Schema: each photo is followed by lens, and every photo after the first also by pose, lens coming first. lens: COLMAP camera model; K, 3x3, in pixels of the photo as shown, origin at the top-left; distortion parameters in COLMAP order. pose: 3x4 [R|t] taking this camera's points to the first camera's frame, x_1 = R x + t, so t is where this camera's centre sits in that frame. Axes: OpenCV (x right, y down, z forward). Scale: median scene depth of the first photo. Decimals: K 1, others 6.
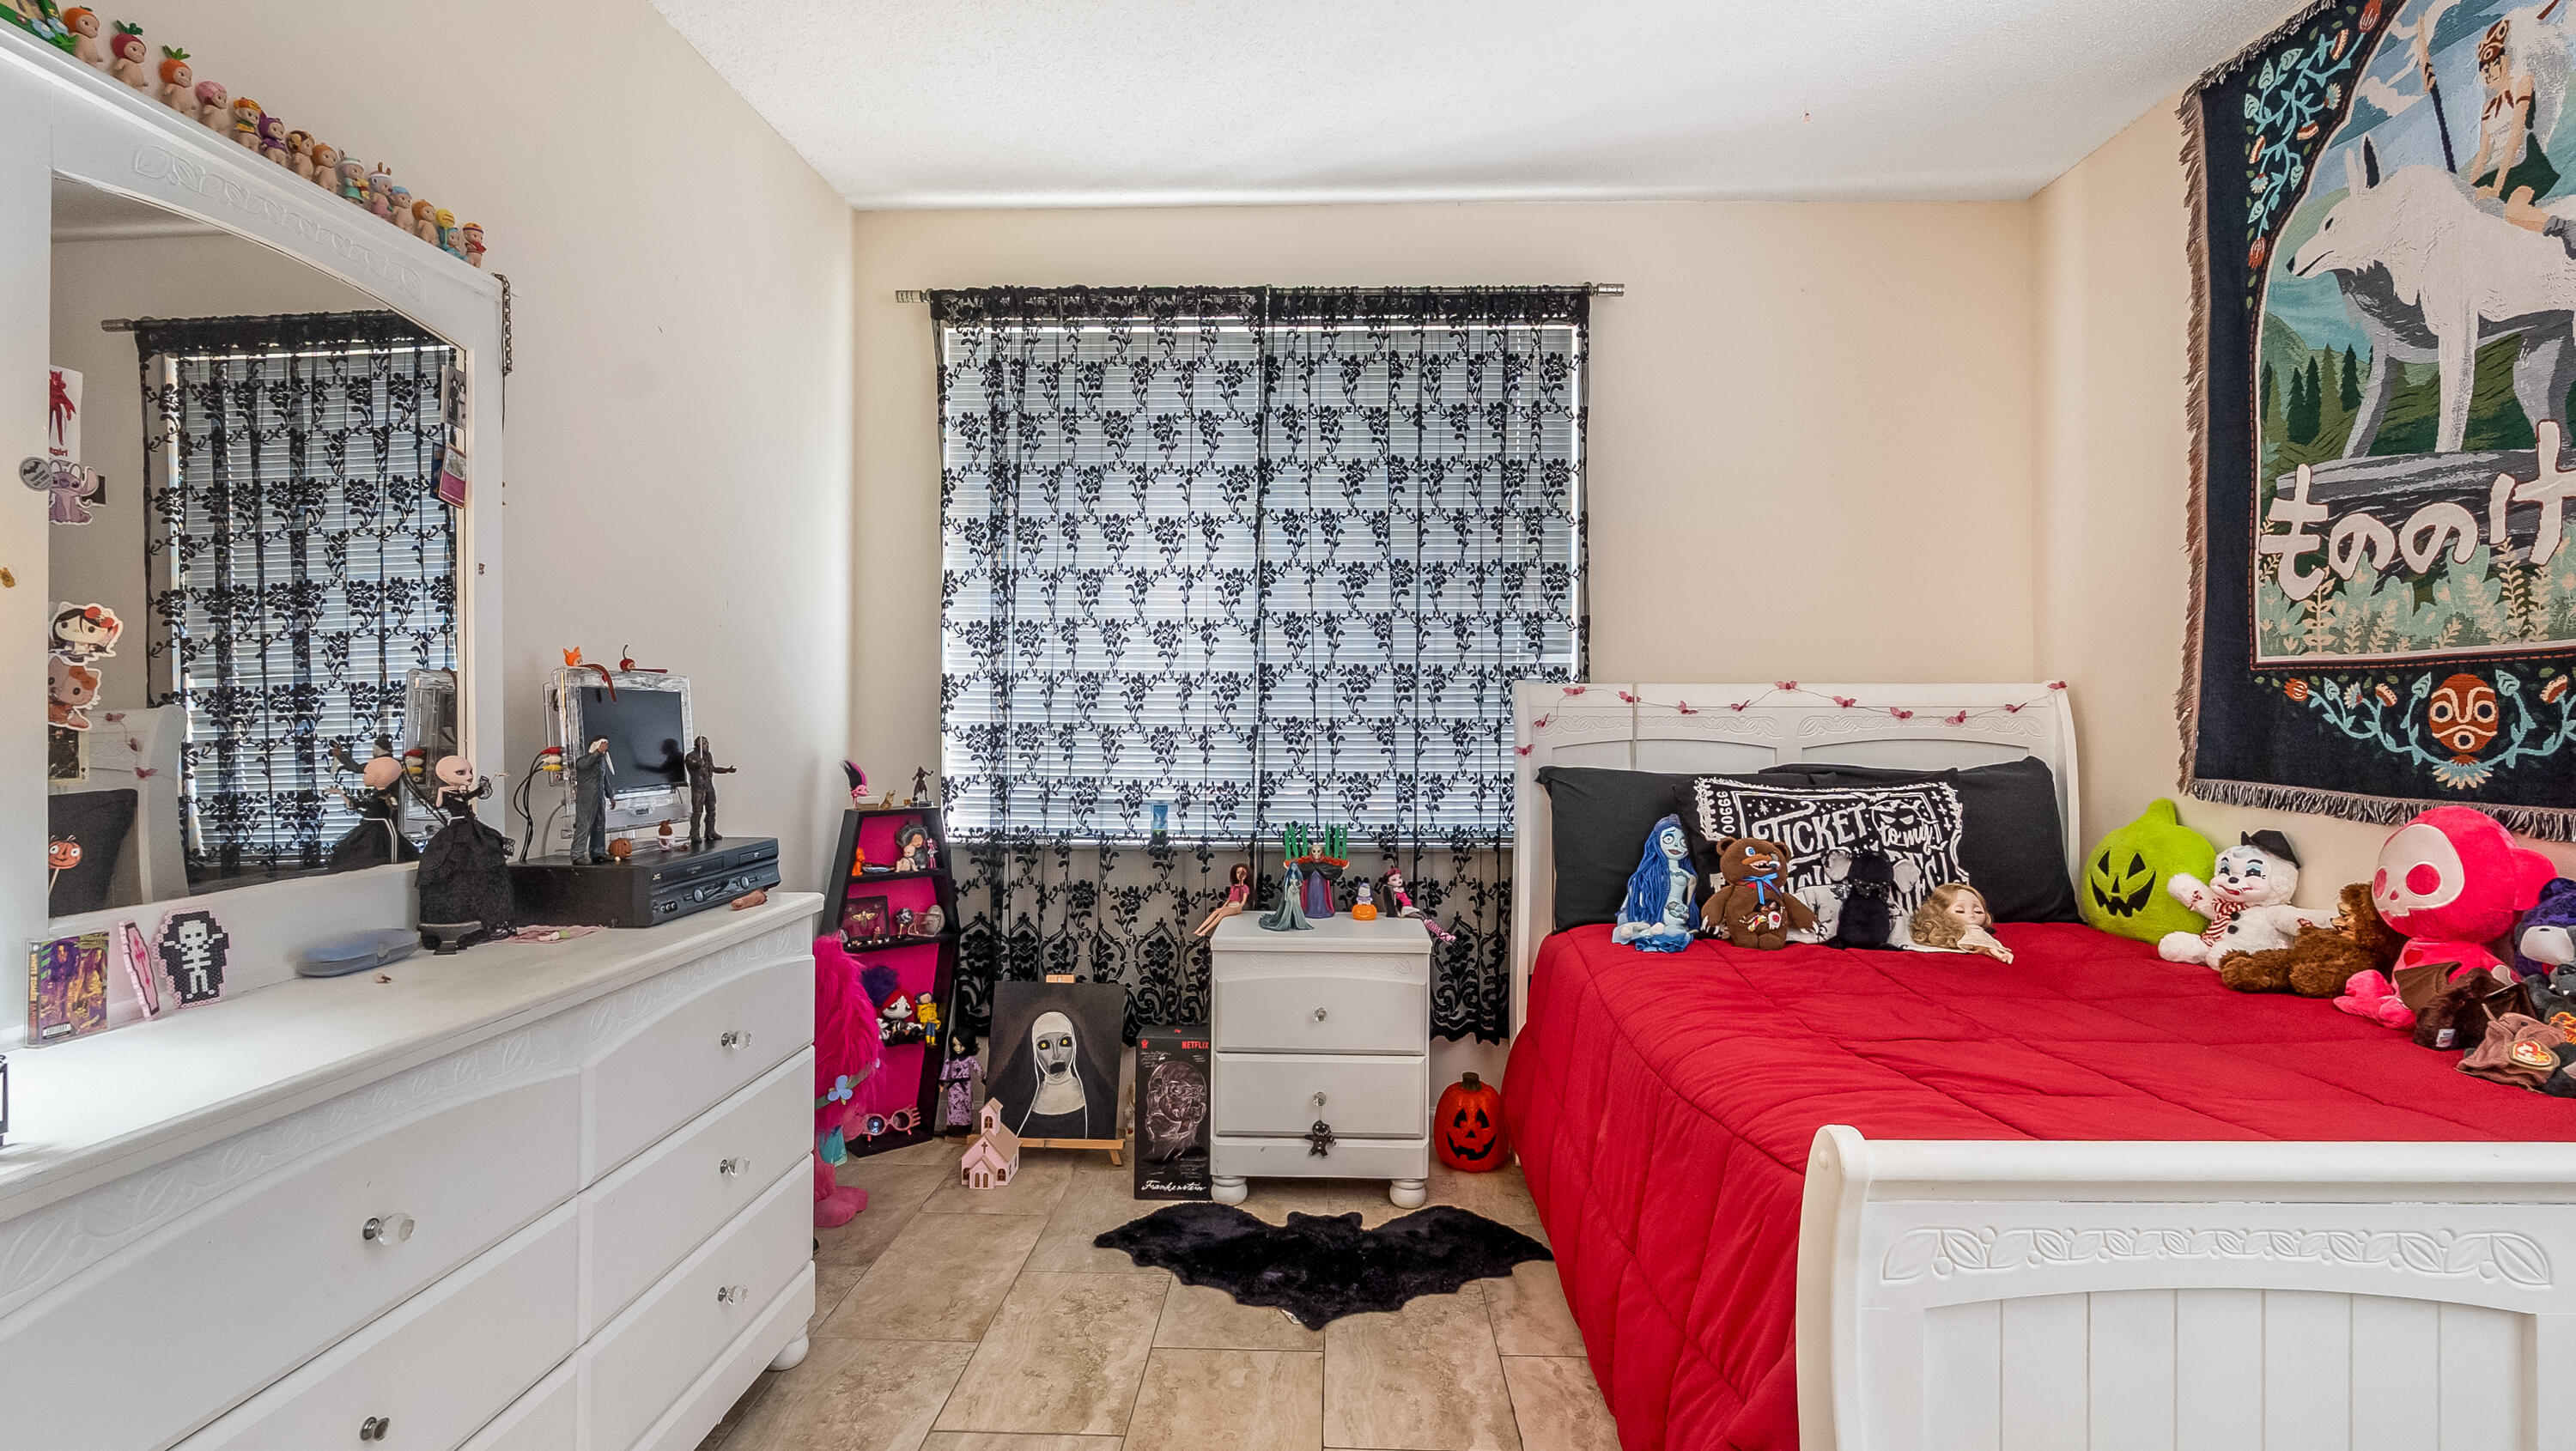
lens RADIAL K [[1213.7, 0, 1289.9], [0, 1213.7, 697.8], [0, 0, 1]] dist [-0.003086, 0.000397]
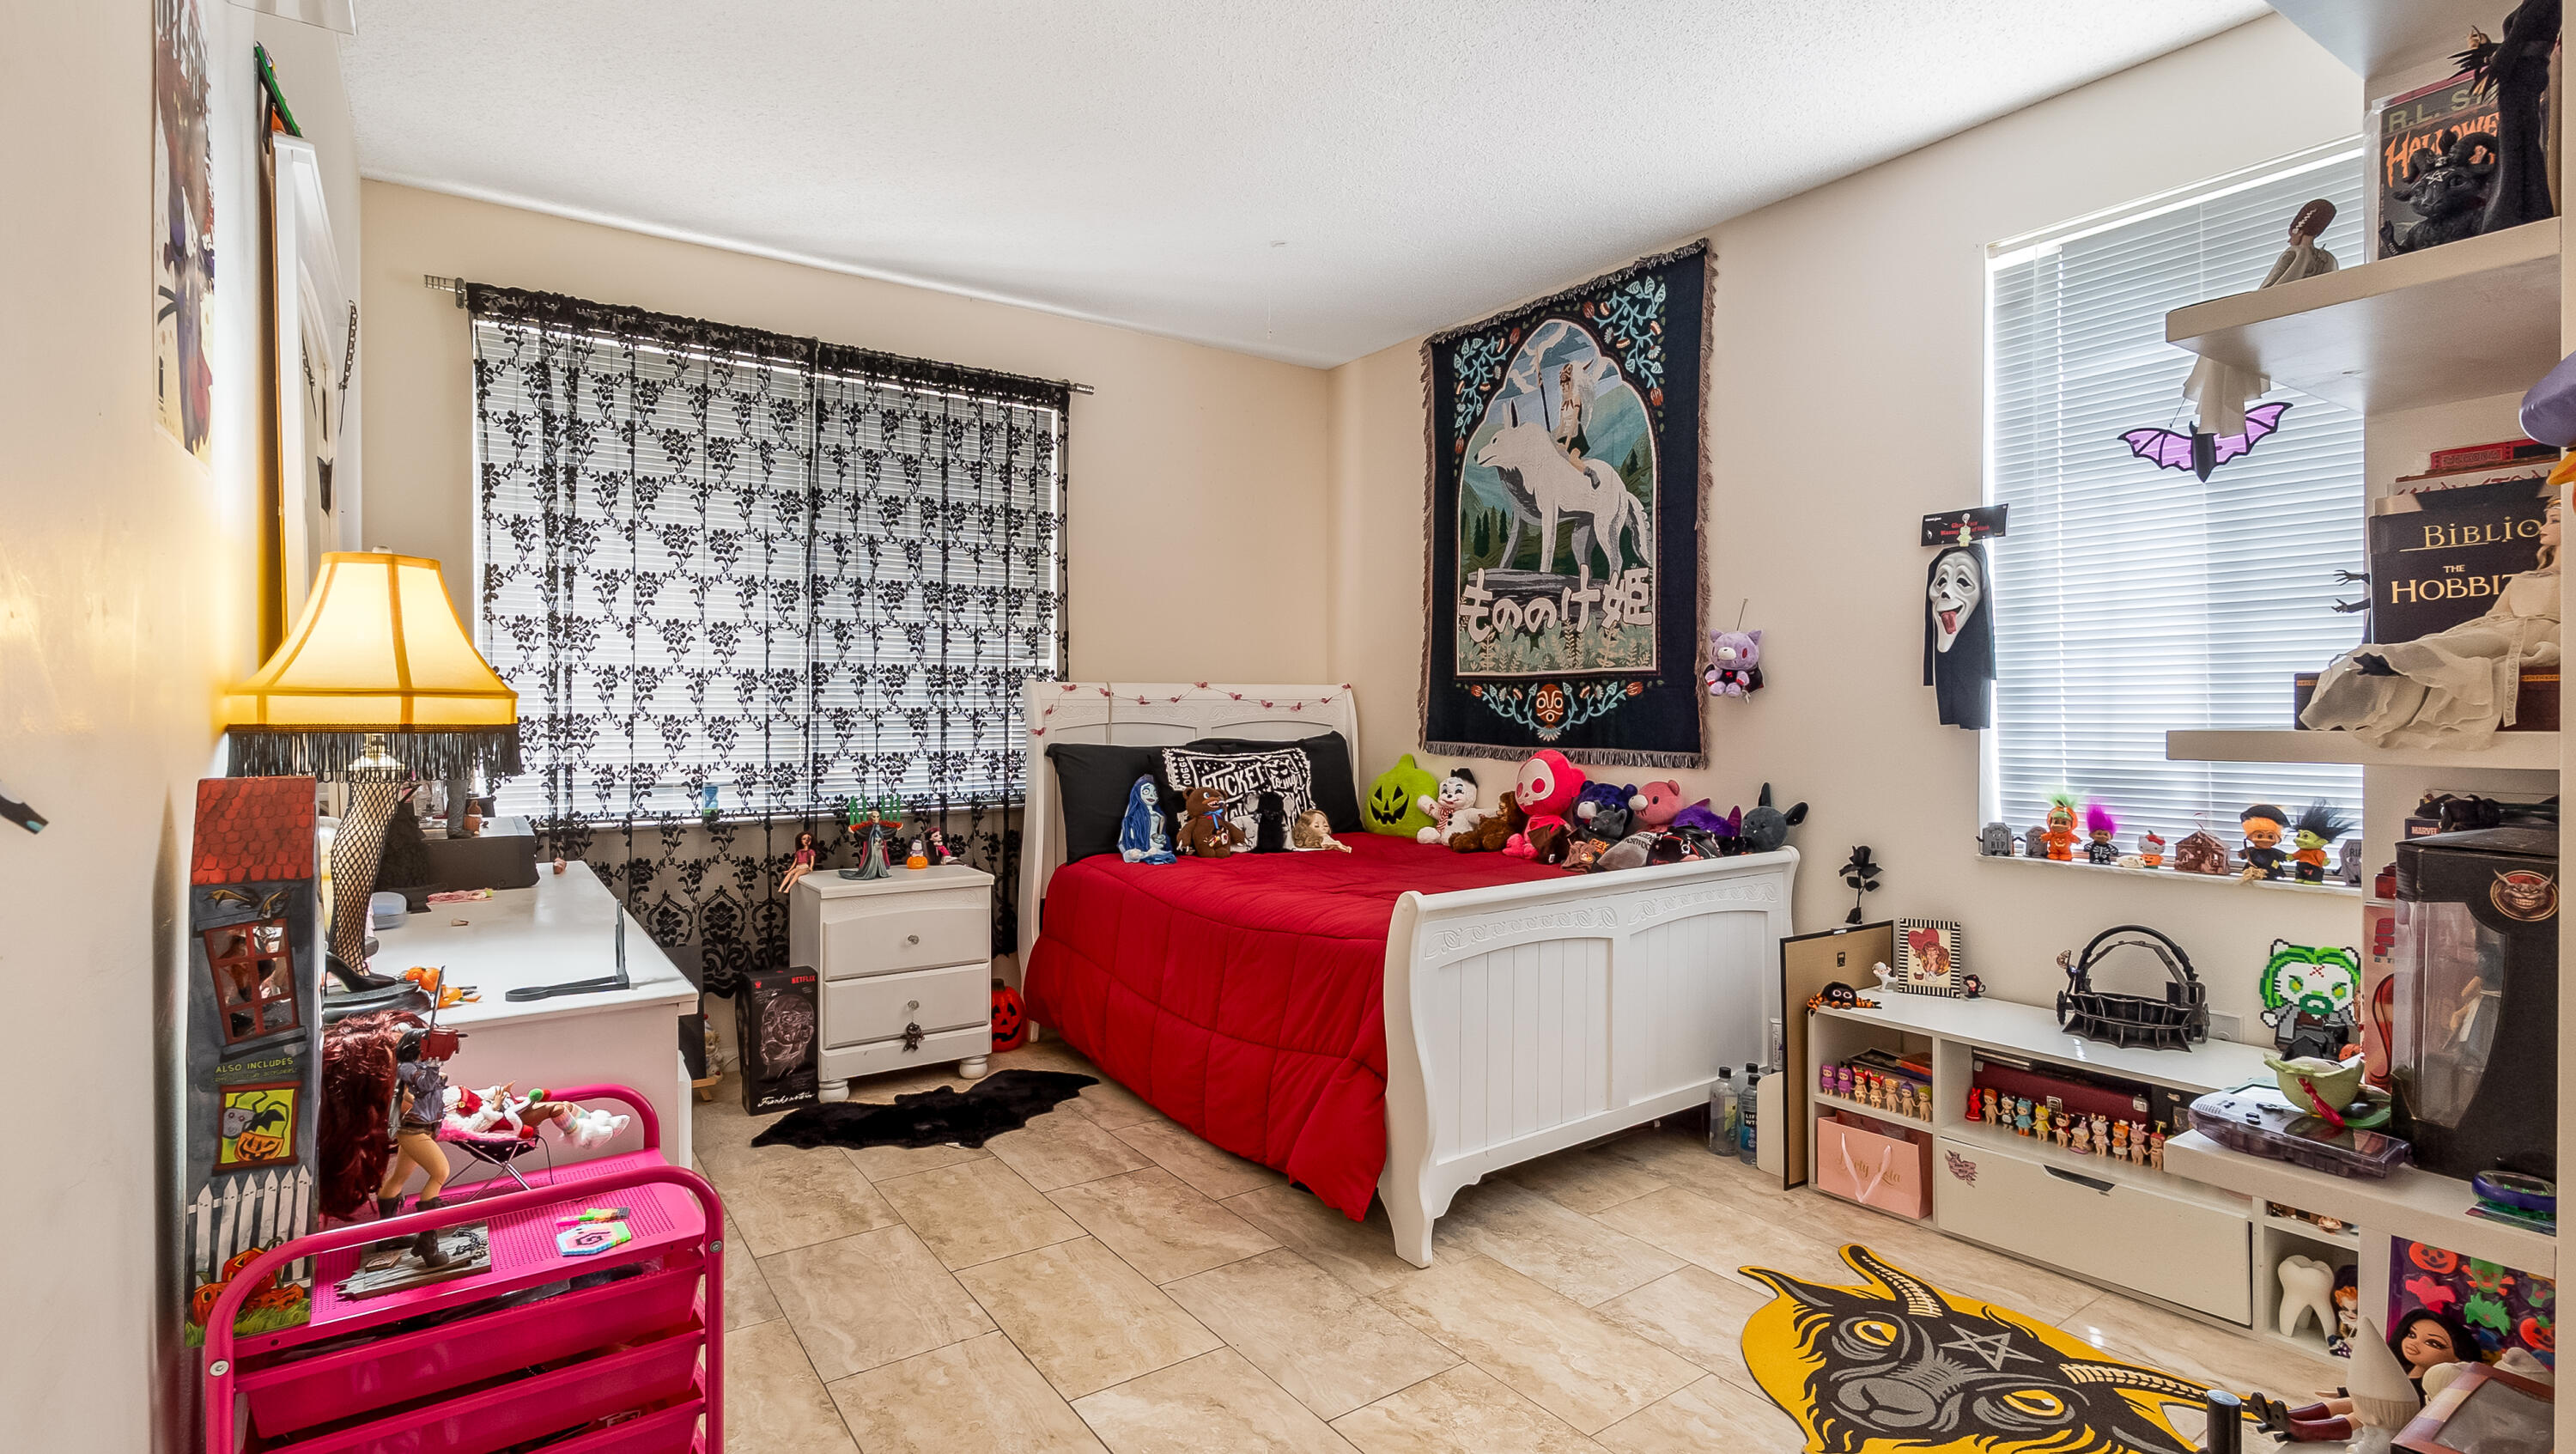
lens RADIAL K [[1208.1, 0, 1284.5], [0, 1208.1, 724.4], [0, 0, 1]] dist [-0.003201, 0.000038]
pose [[0.800780, -0.011277, 0.598853, -0.500939], [-0.006438, 0.999603, 0.027432, -0.004233], [-0.598924, -0.025822, 0.800389, -0.294060]]
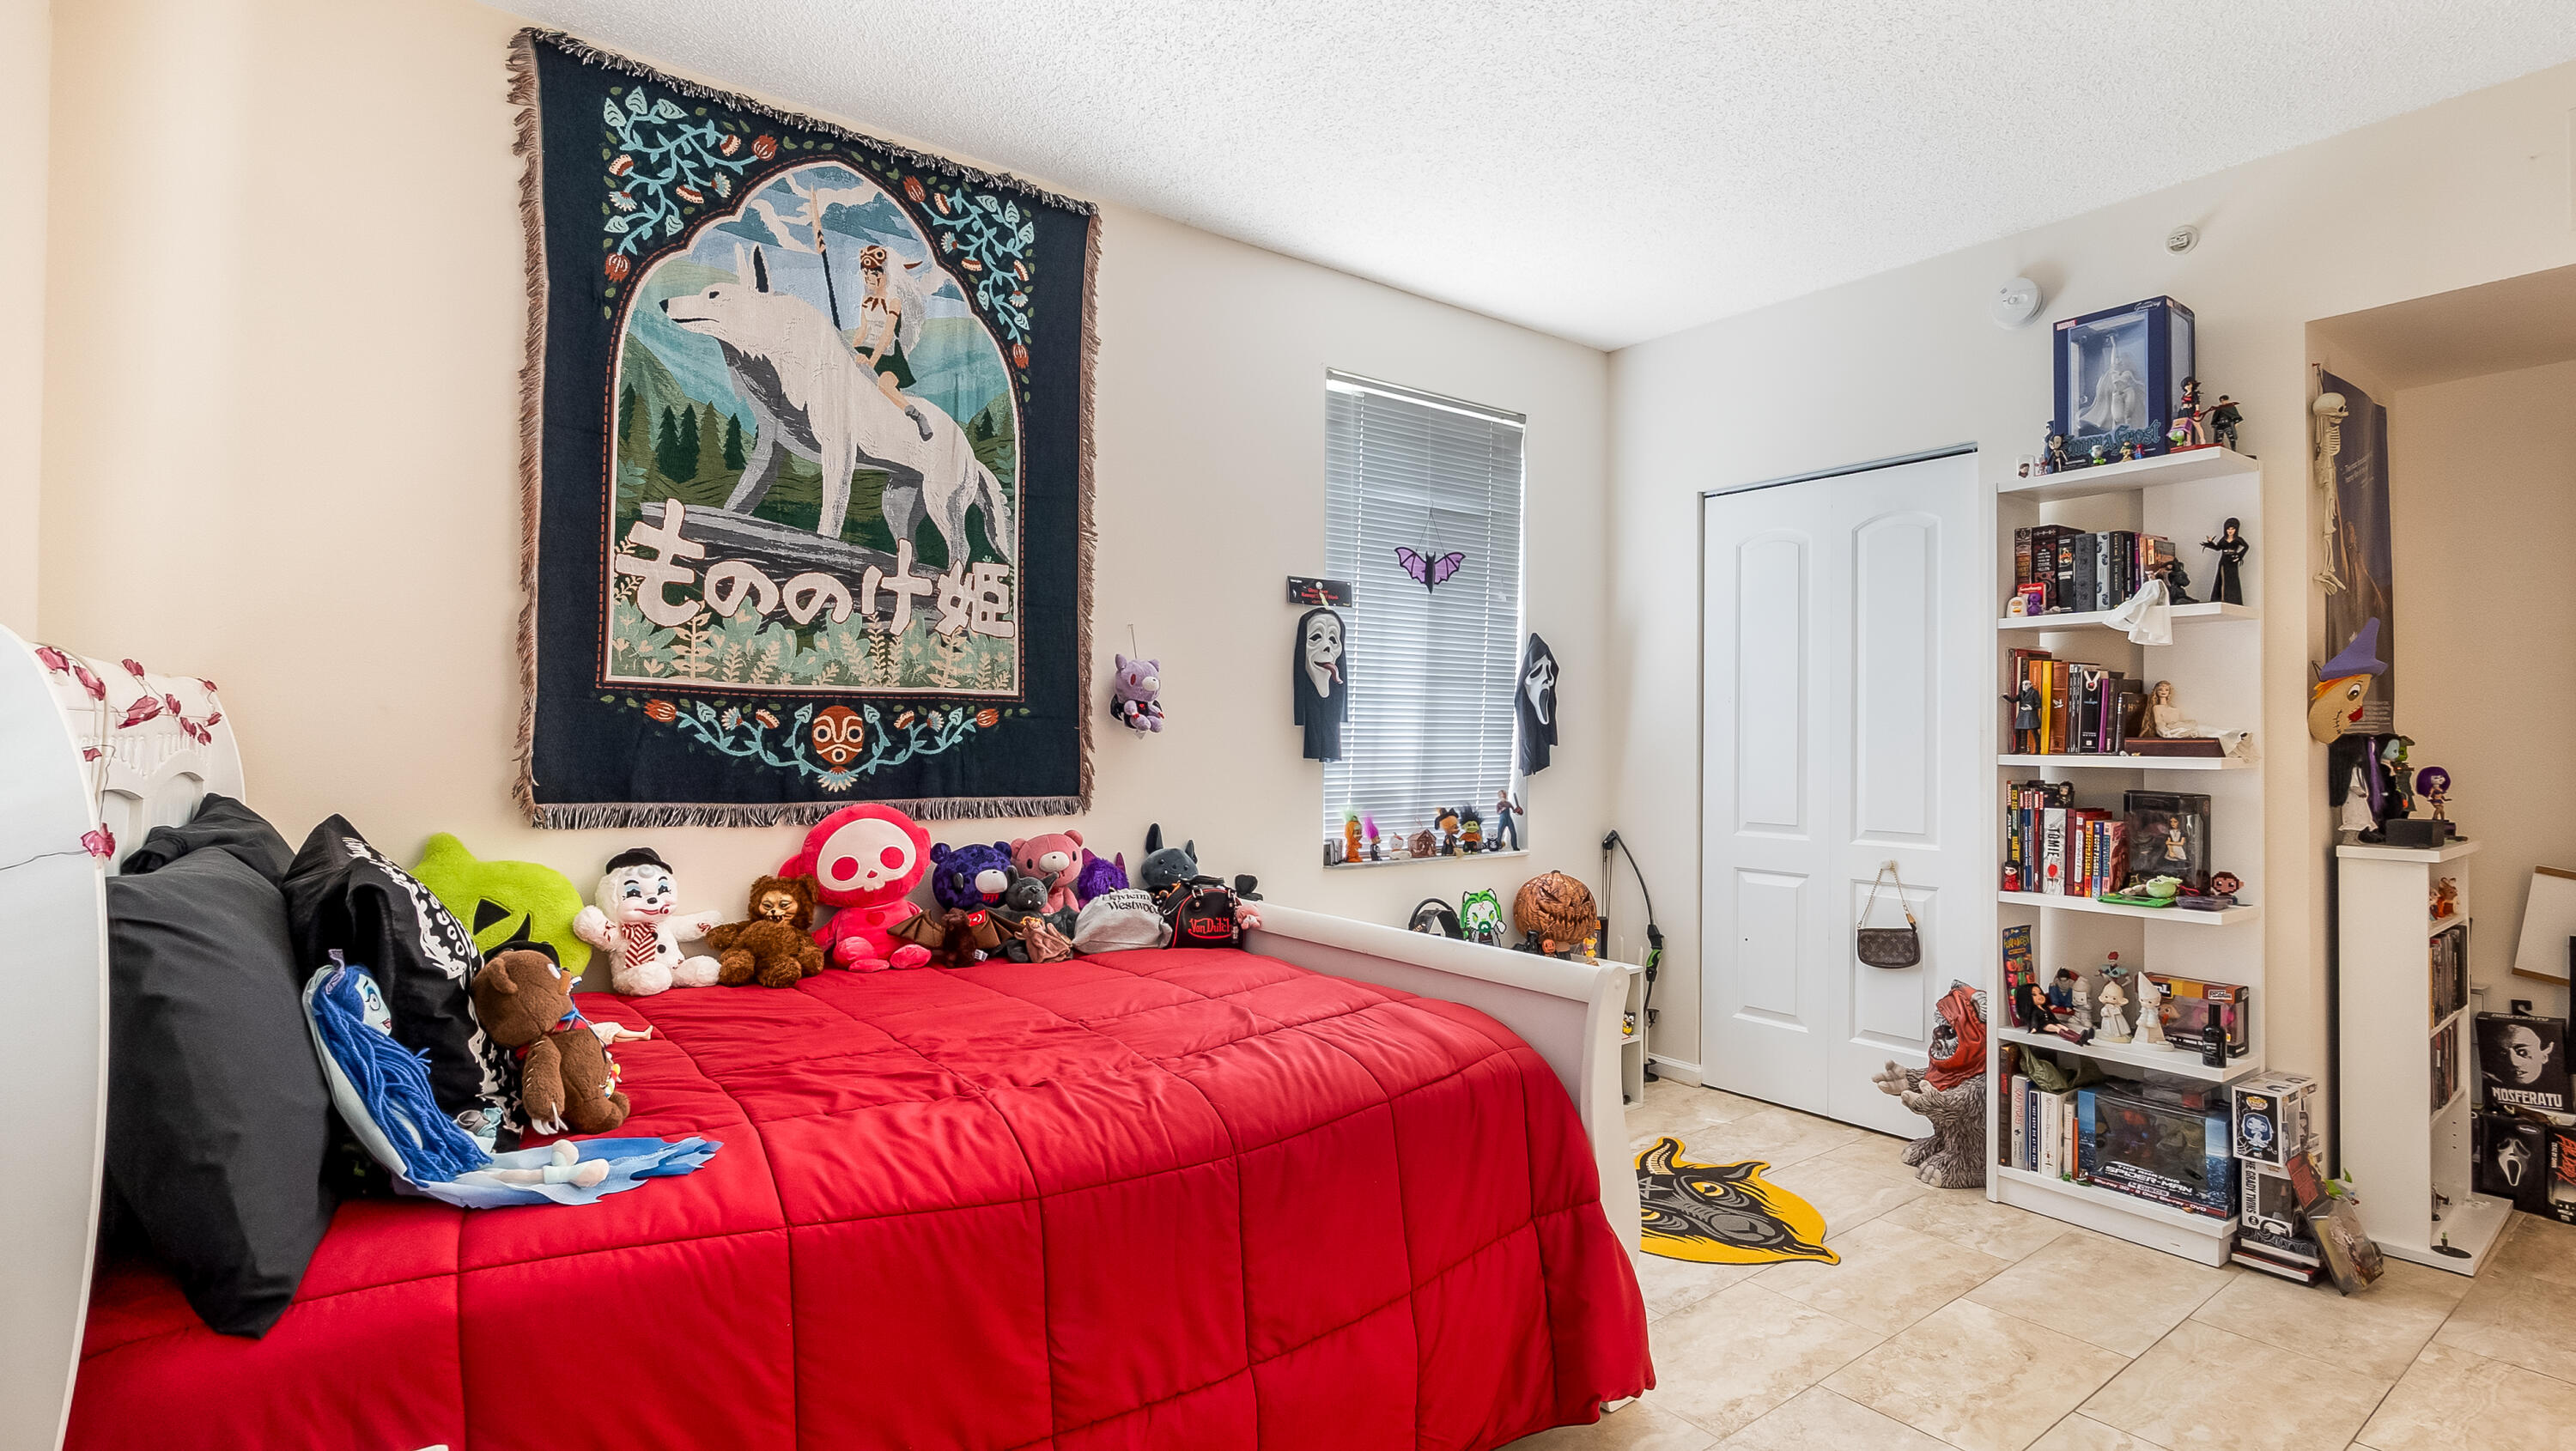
lens RADIAL K [[1207.9, 0, 1284.5], [0, 1207.9, 722.9], [0, 0, 1]] dist [-0.003201, 0.000038]
pose [[-0.630250, 0.004701, 0.776378, -0.323131], [-0.020820, 0.999520, -0.022954, 0.016625], [-0.776113, -0.030631, -0.629850, 1.239844]]
